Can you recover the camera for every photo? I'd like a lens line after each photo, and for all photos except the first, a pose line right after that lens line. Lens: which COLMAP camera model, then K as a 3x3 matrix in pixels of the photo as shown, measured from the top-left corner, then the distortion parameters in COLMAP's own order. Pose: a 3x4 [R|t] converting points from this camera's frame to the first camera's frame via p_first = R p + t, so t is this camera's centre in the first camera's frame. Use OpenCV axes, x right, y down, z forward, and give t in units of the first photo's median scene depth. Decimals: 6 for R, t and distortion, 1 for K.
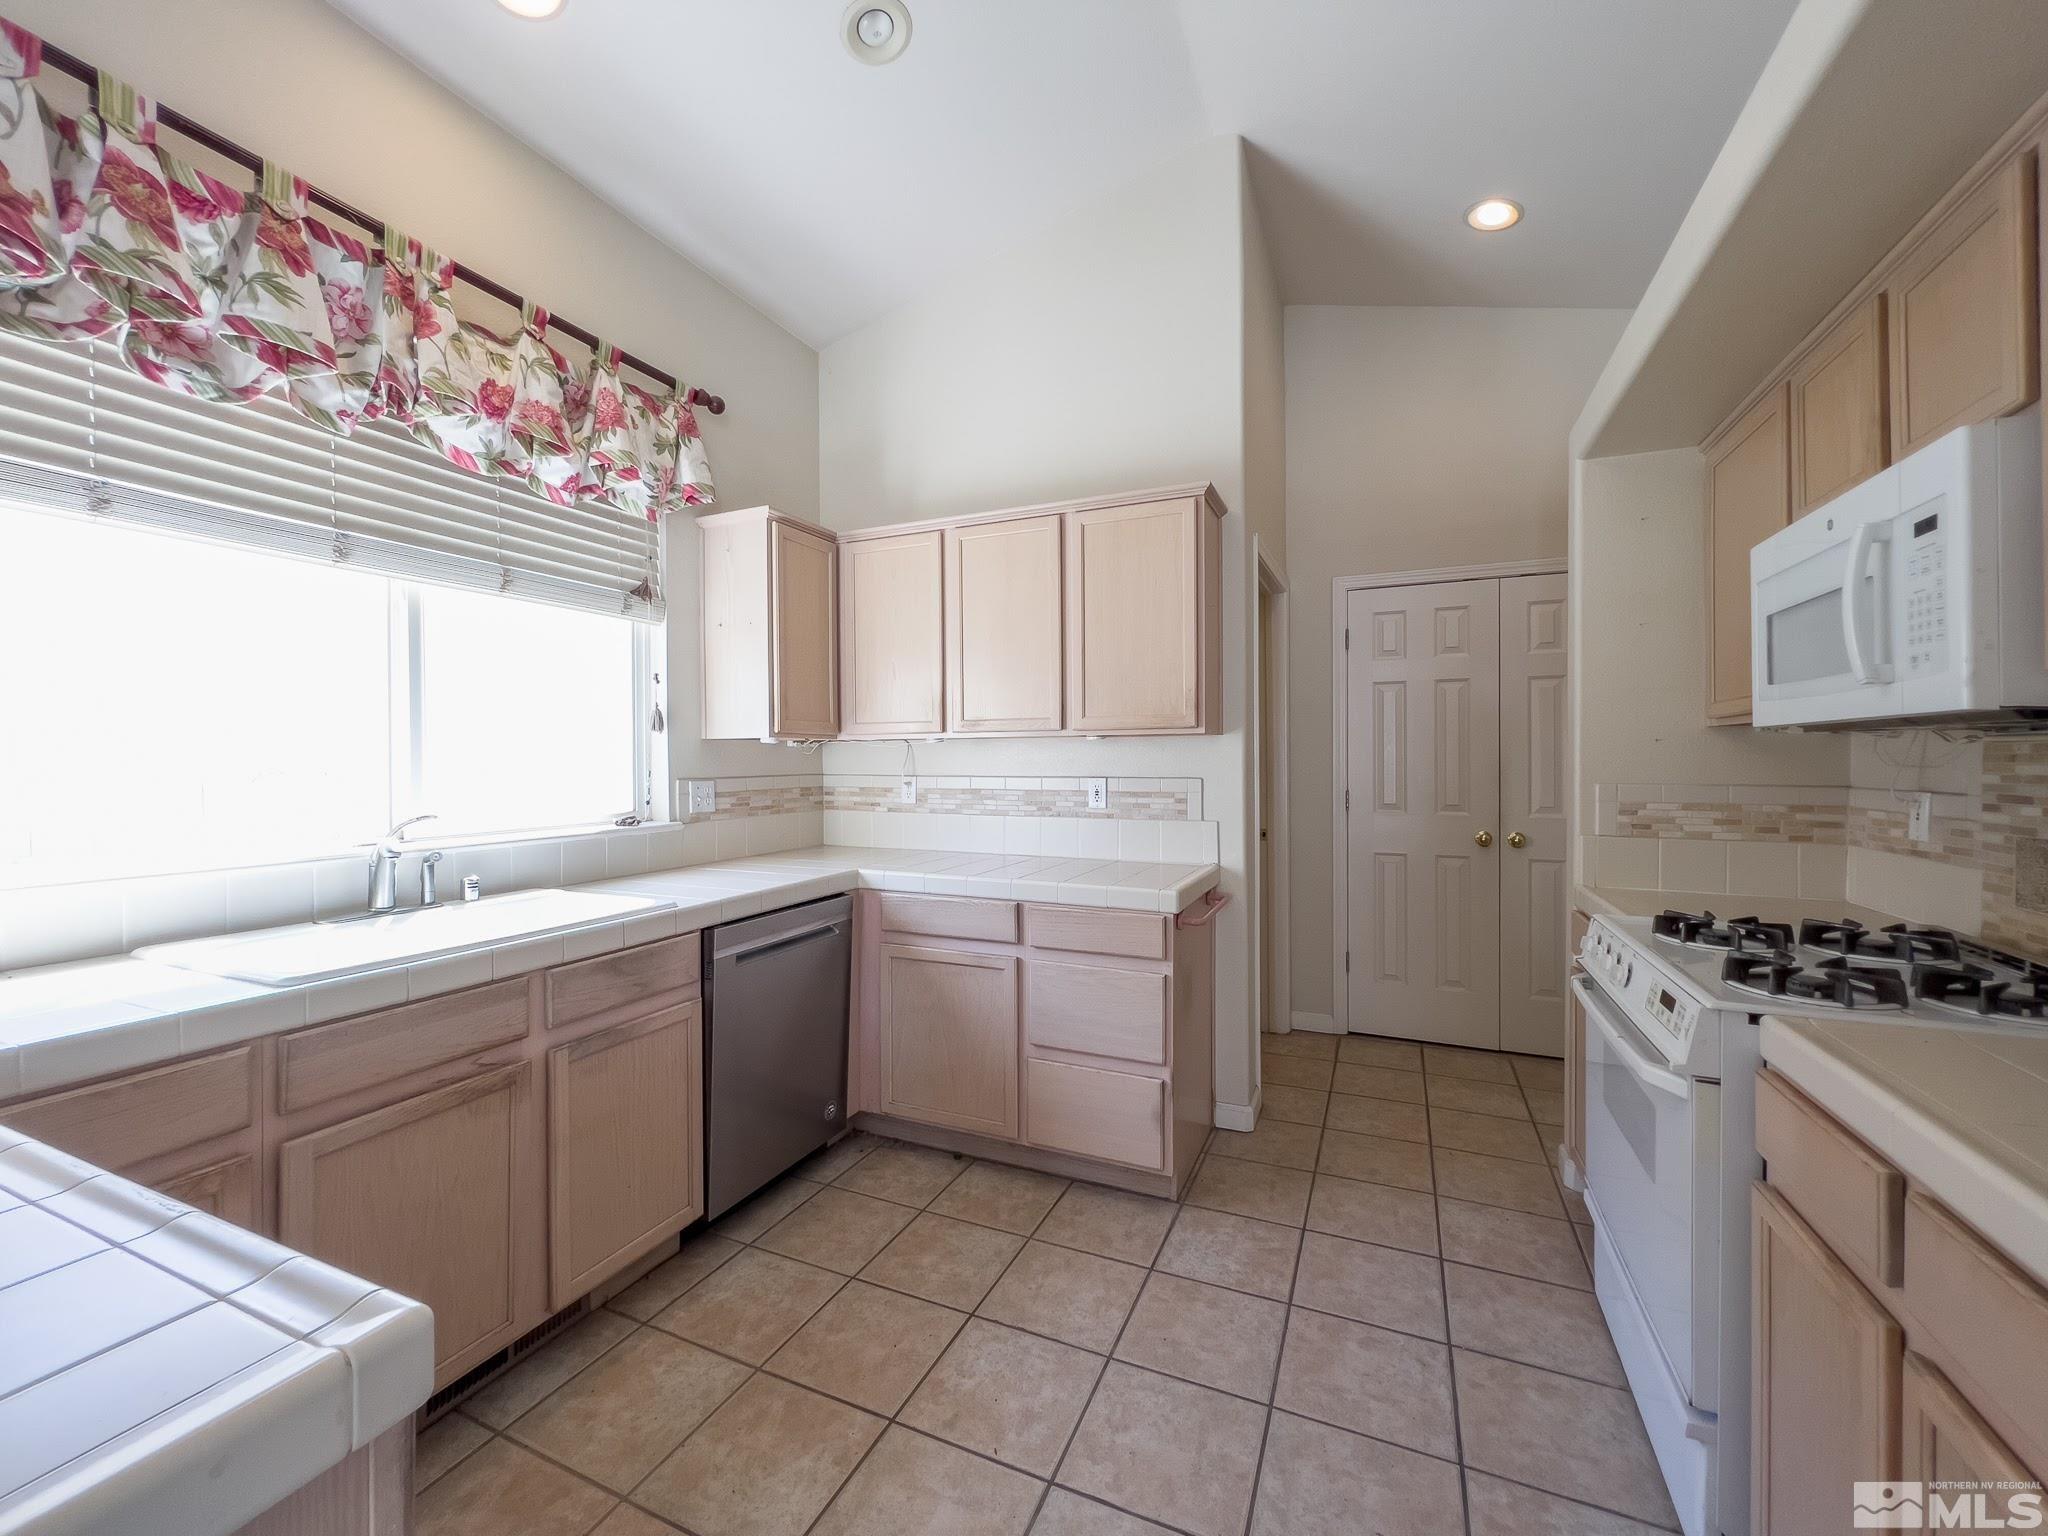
lens RADIAL K [[829.3, 0, 1018.3], [0, 829.3, 760.4], [0, 0, 1]] dist [-0.005992, 0.000646]
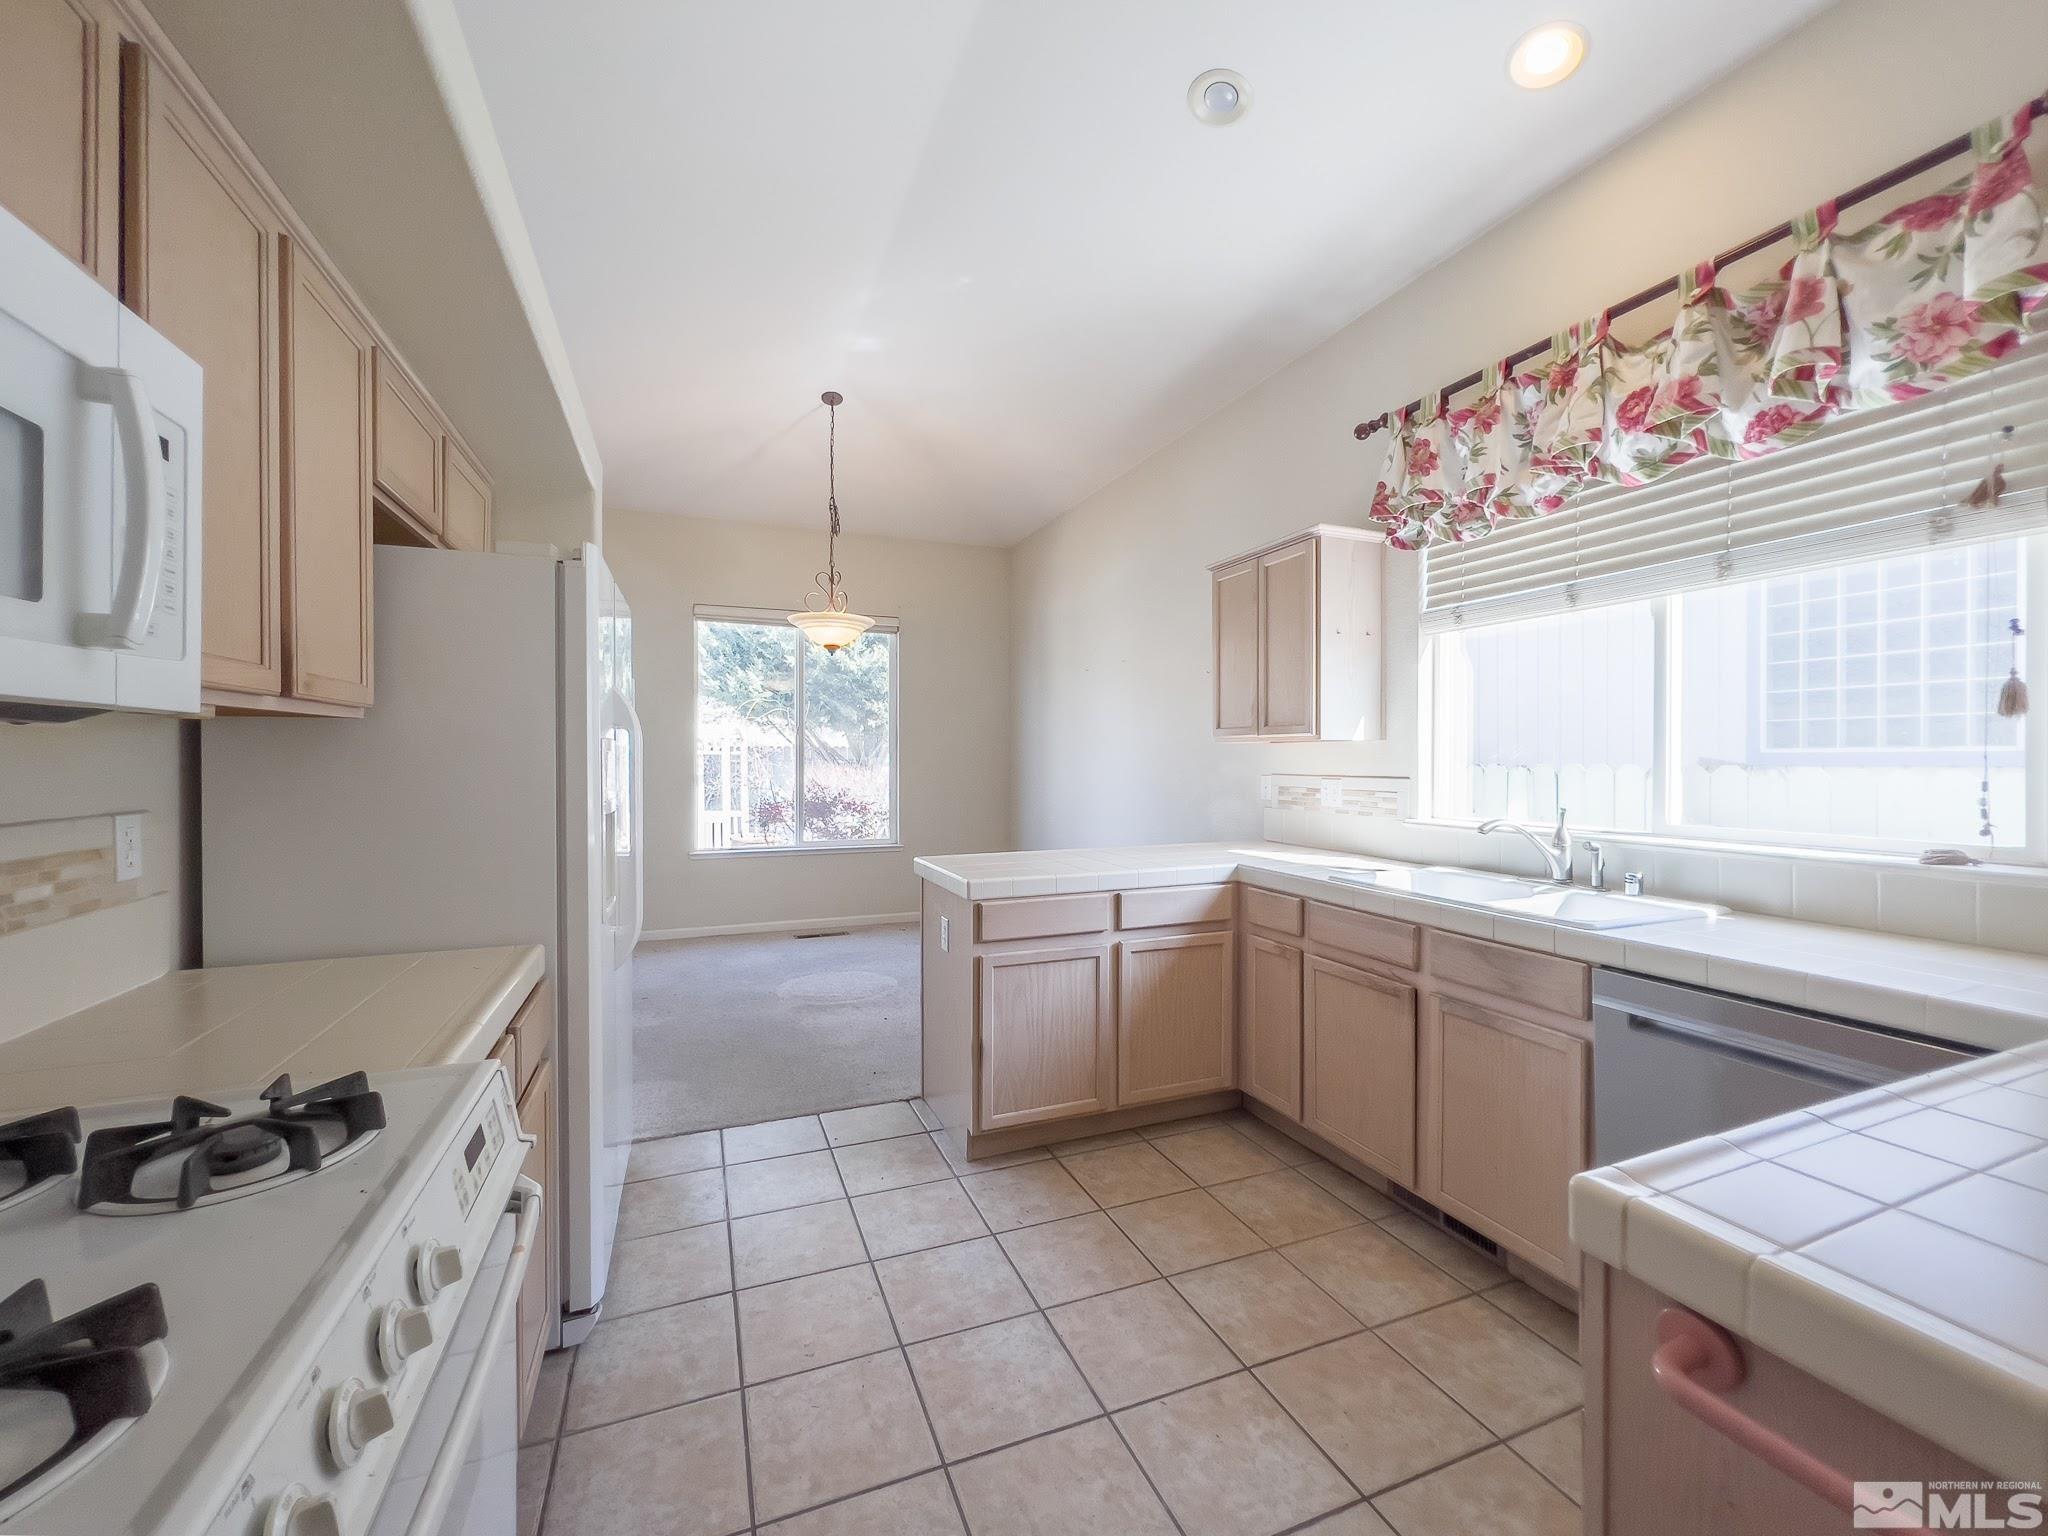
lens RADIAL K [[829.3, 0, 1022.5], [0, 829.3, 760.9], [0, 0, 1]] dist [-0.005992, 0.000646]
pose [[-0.695634, 0.006148, -0.718370, 0.693657], [0.000702, 0.999969, 0.007878, -0.011653], [0.718396, 0.004976, -0.695617, 1.282334]]
